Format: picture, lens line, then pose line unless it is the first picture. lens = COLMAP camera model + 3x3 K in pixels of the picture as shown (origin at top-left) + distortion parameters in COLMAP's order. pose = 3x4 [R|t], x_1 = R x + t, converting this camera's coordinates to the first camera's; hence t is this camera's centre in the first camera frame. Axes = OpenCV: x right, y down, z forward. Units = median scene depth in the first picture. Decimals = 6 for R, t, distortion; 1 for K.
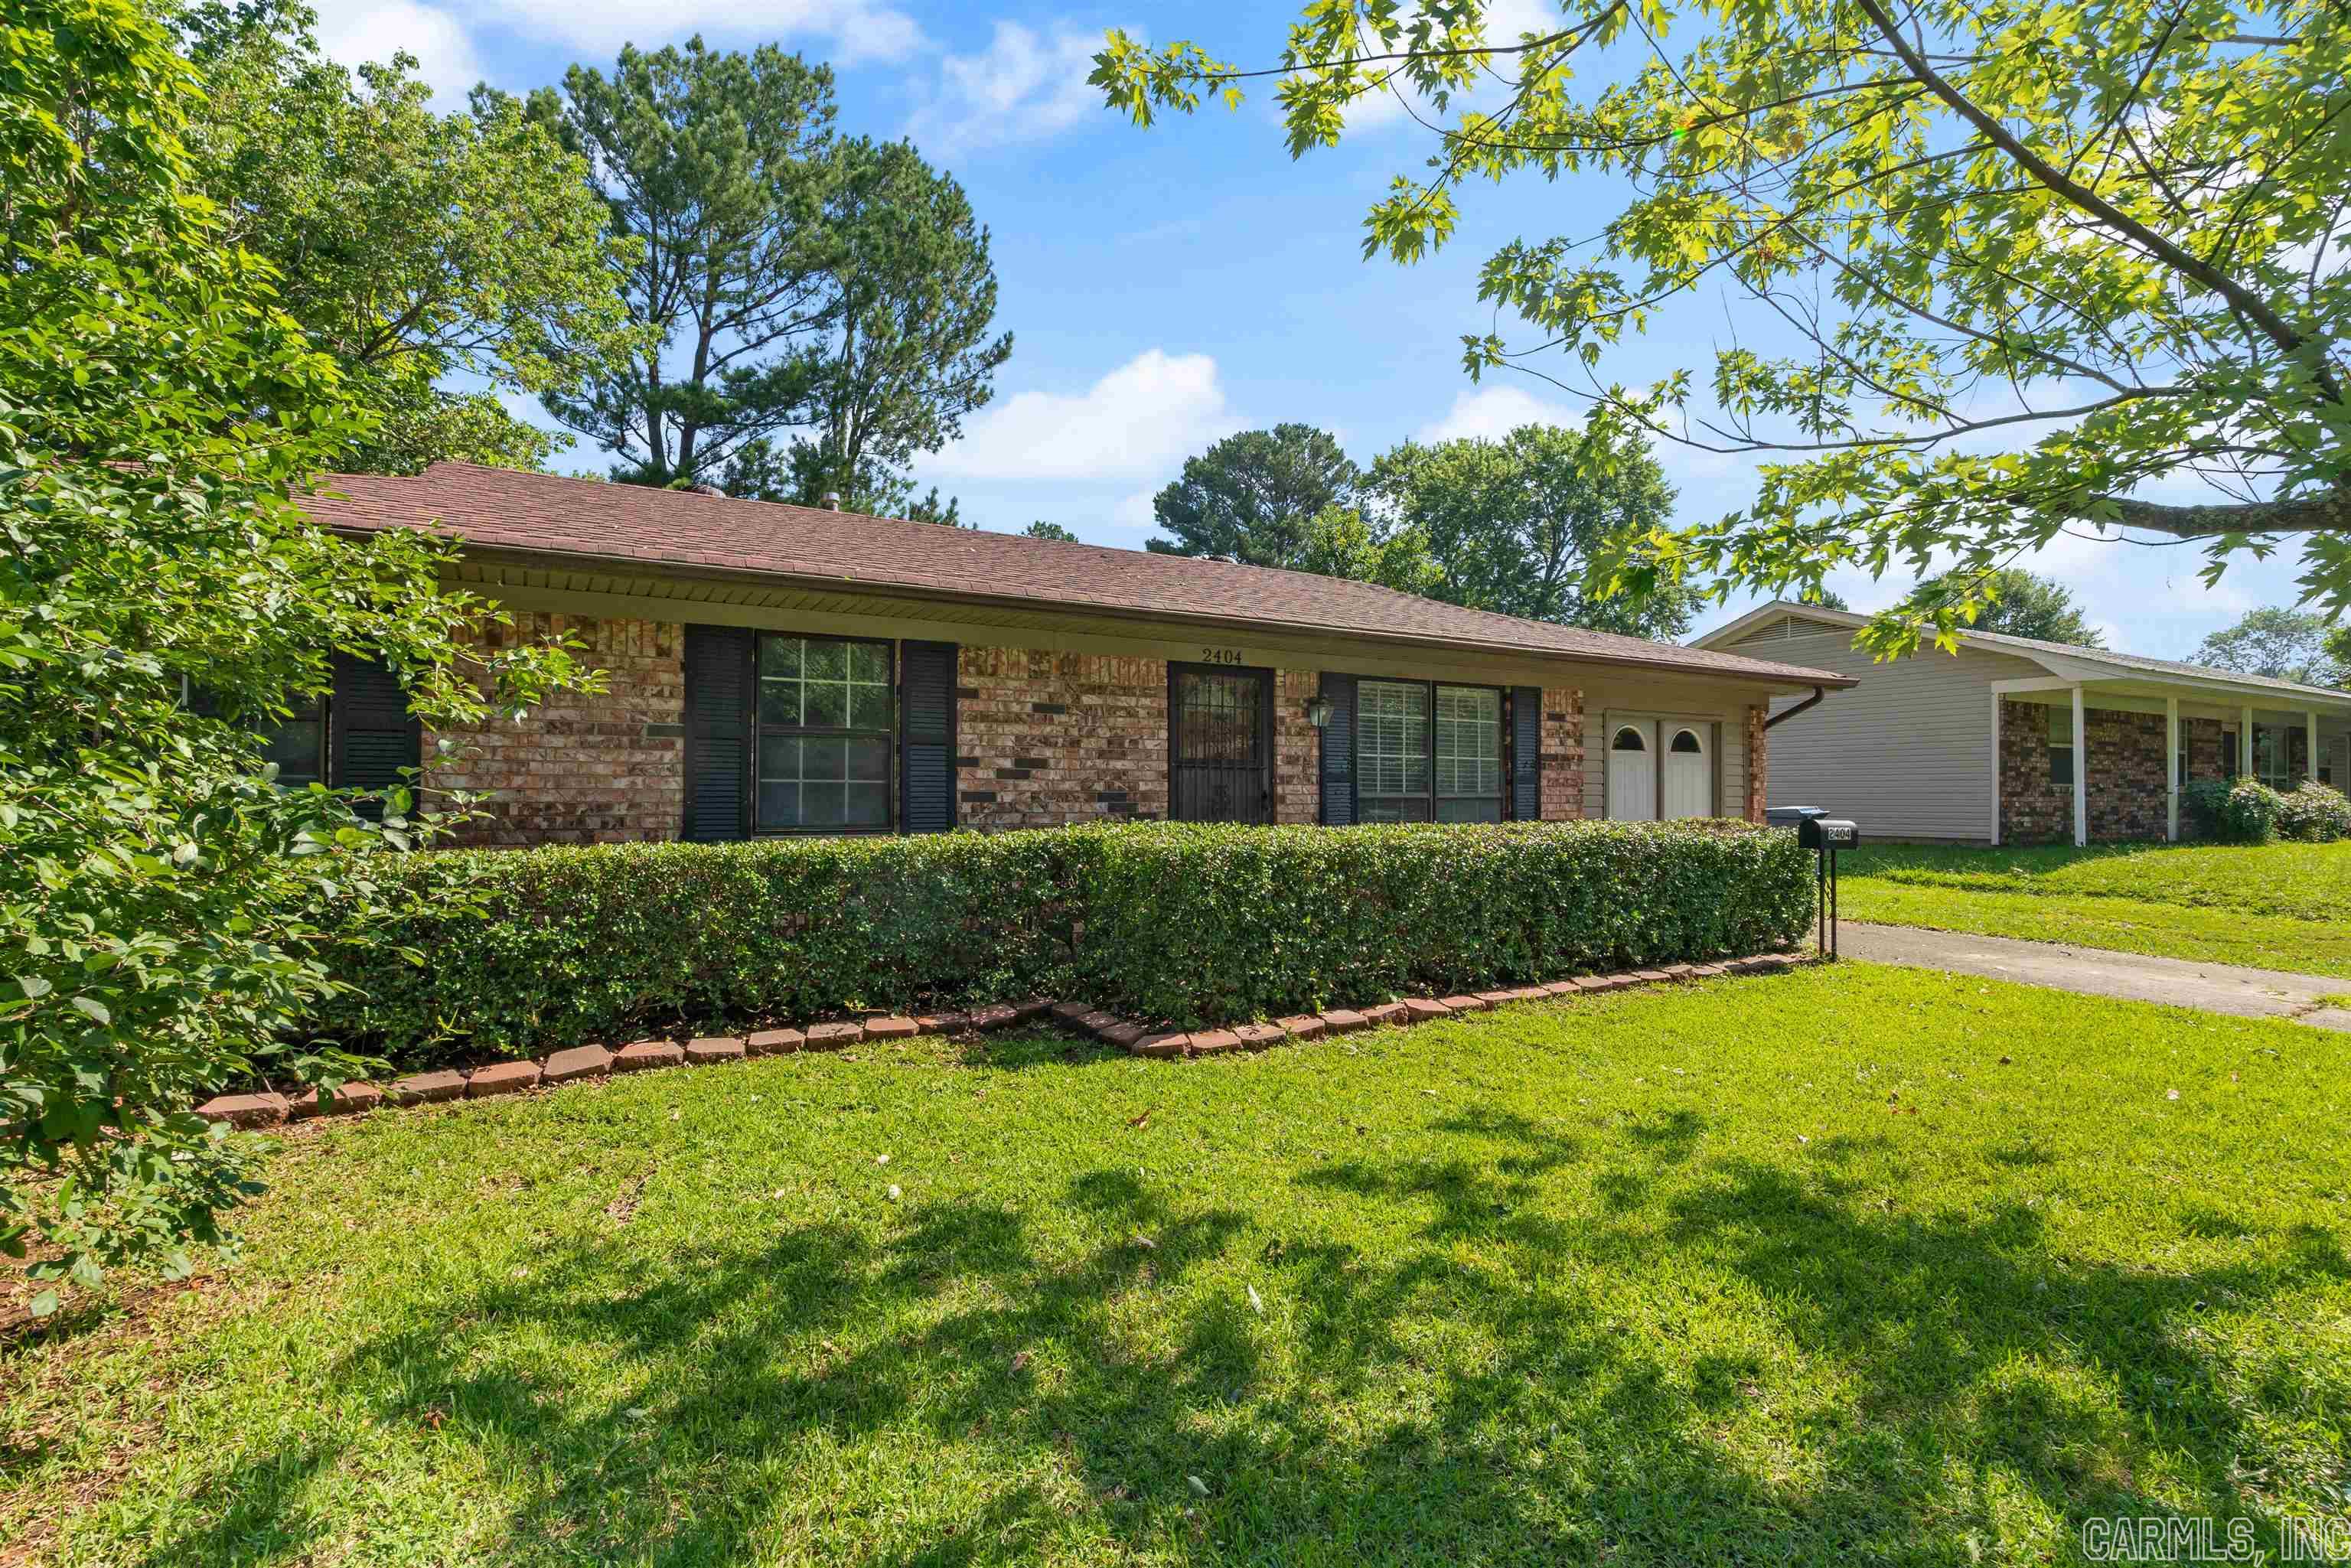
lens RADIAL K [[1096.2, 0, 1164.1], [0, 1096.2, 789.2], [0, 0, 1]] dist [-0.011992, 0.001999]
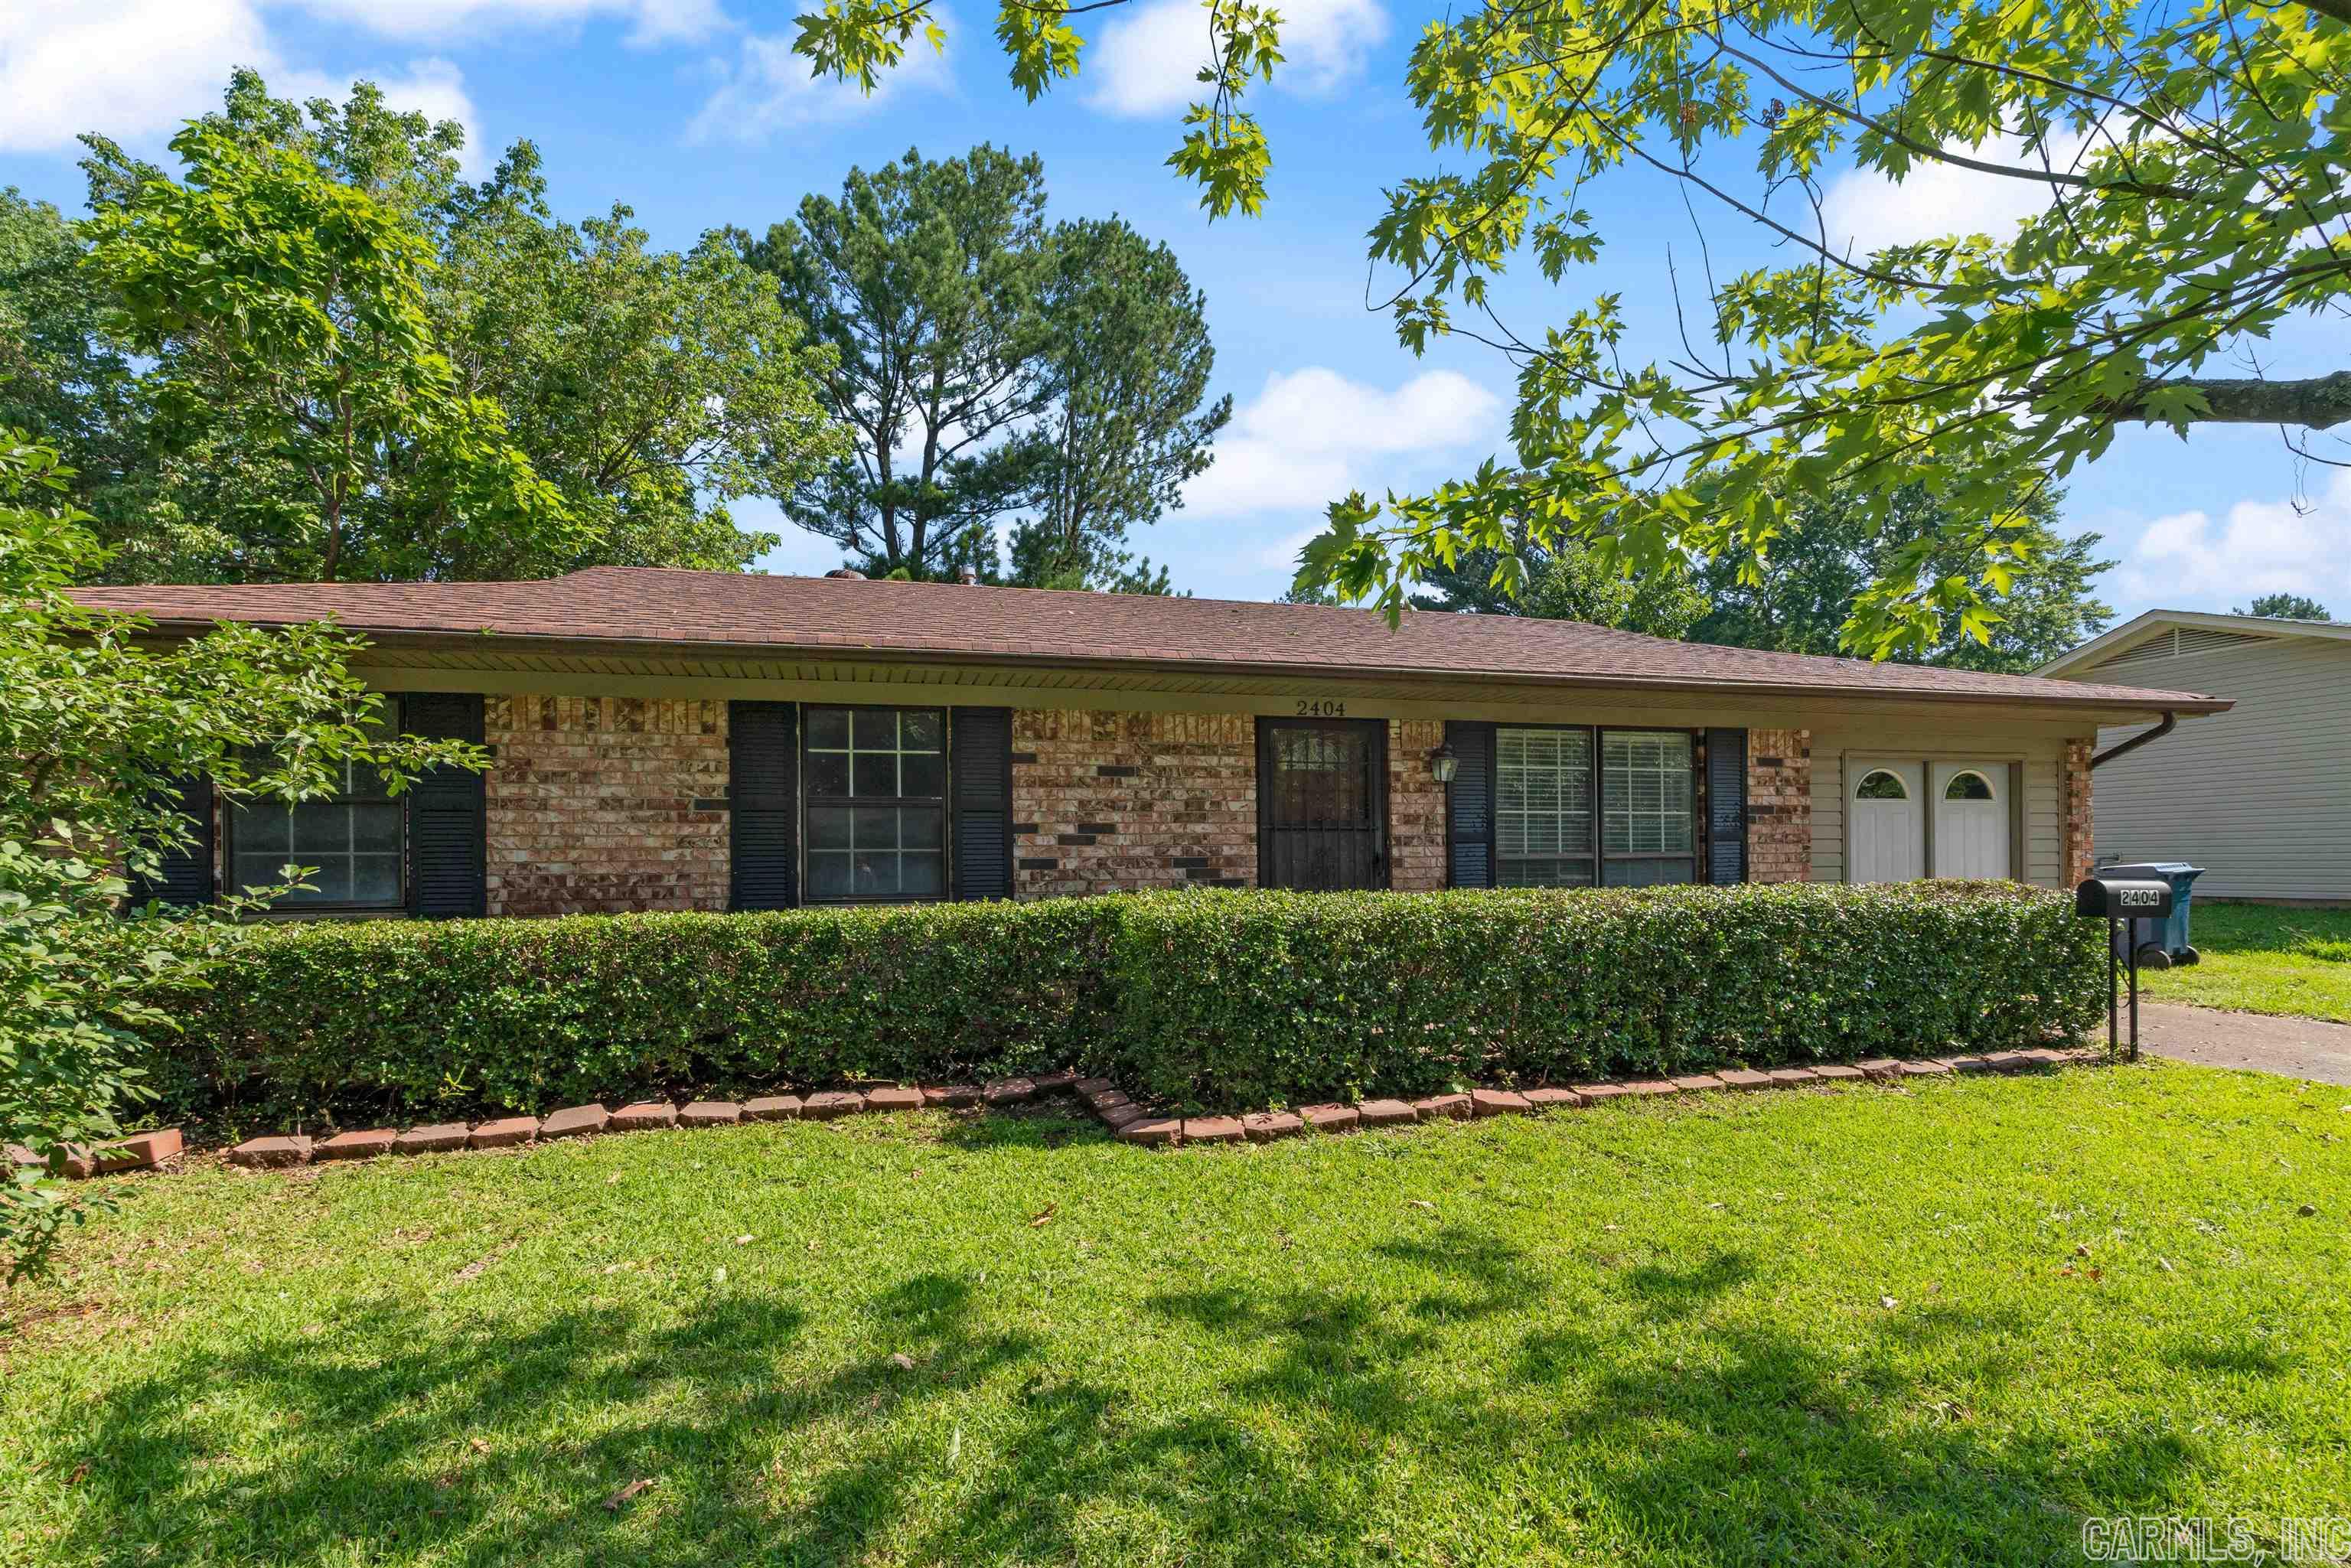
lens RADIAL K [[1096.2, 0, 1145.4], [0, 1096.2, 866.1], [0, 0, 1]] dist [-0.011992, 0.001999]
pose [[0.965173, -0.011439, -0.261363, 0.163818], [0.013890, 0.999875, 0.007532, 0.002712], [0.261244, -0.010900, 0.965211, 0.079207]]
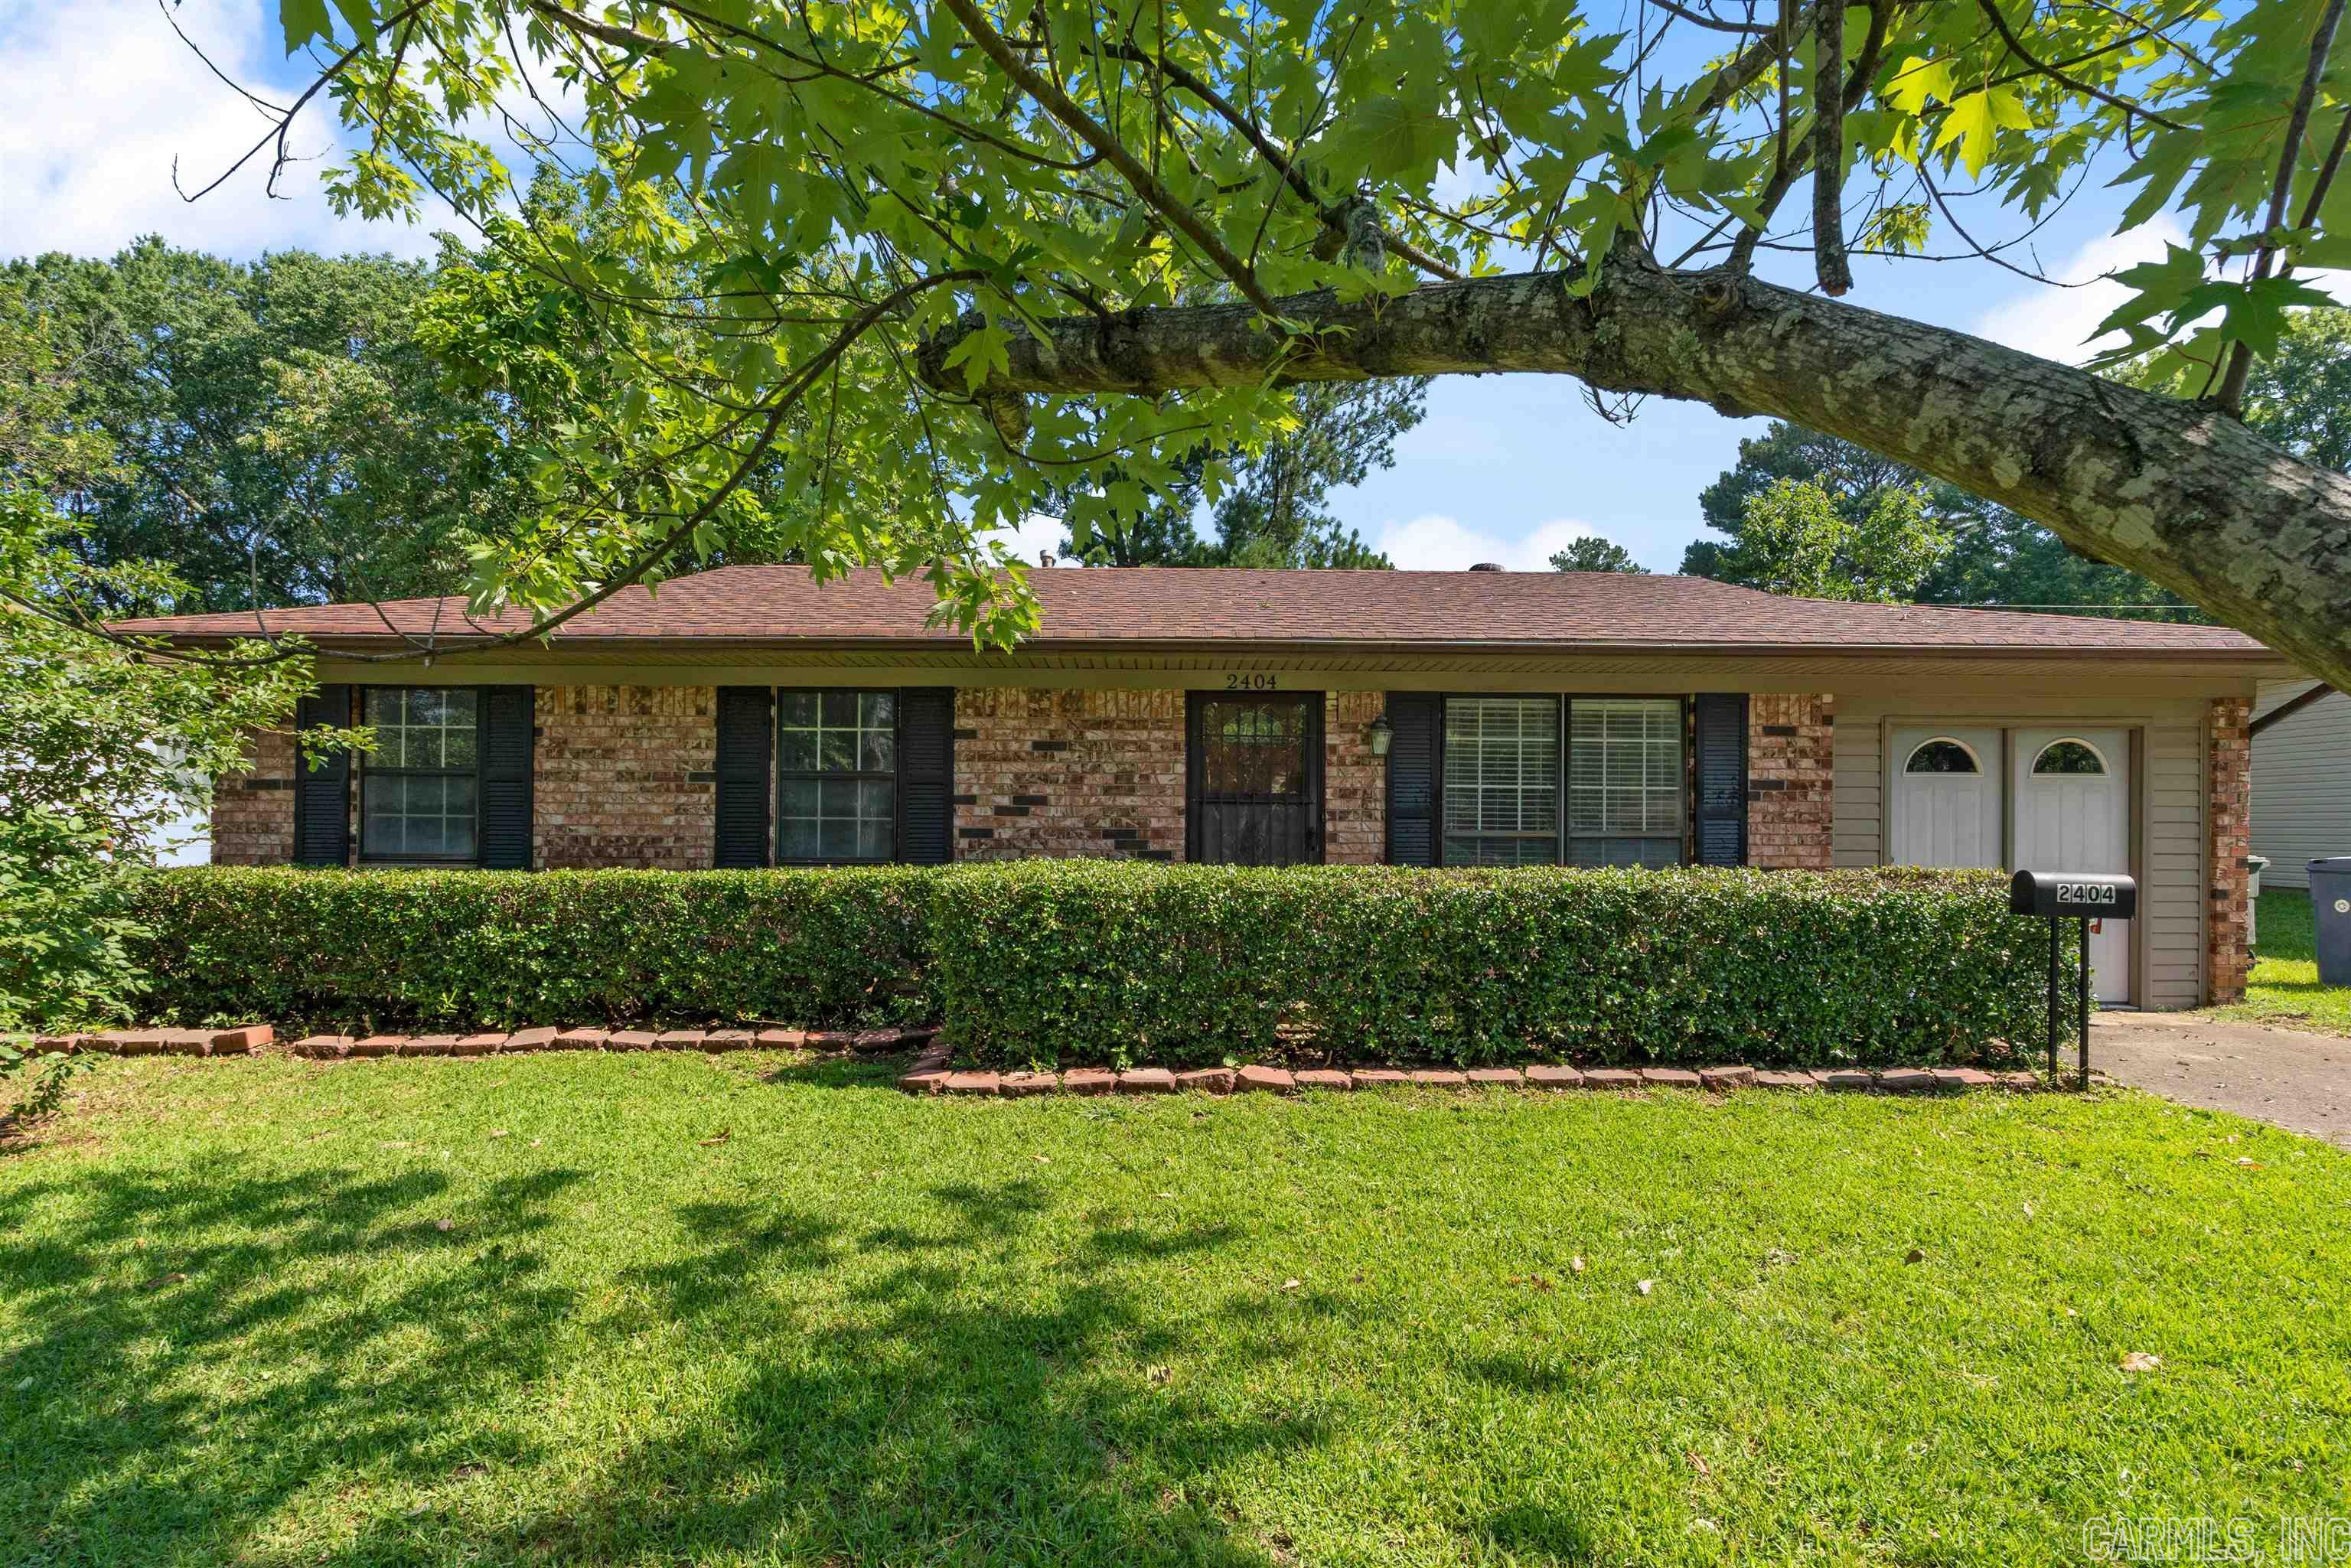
lens RADIAL K [[1096.2, 0, 1146.7], [0, 1096.2, 856.0], [0, 0, 1]] dist [-0.011992, 0.001999]
pose [[0.863122, 0.014402, -0.504790, 0.475267], [-0.000858, 0.999634, 0.027052, 0.000729], [0.504995, -0.022916, 0.862818, 0.162243]]
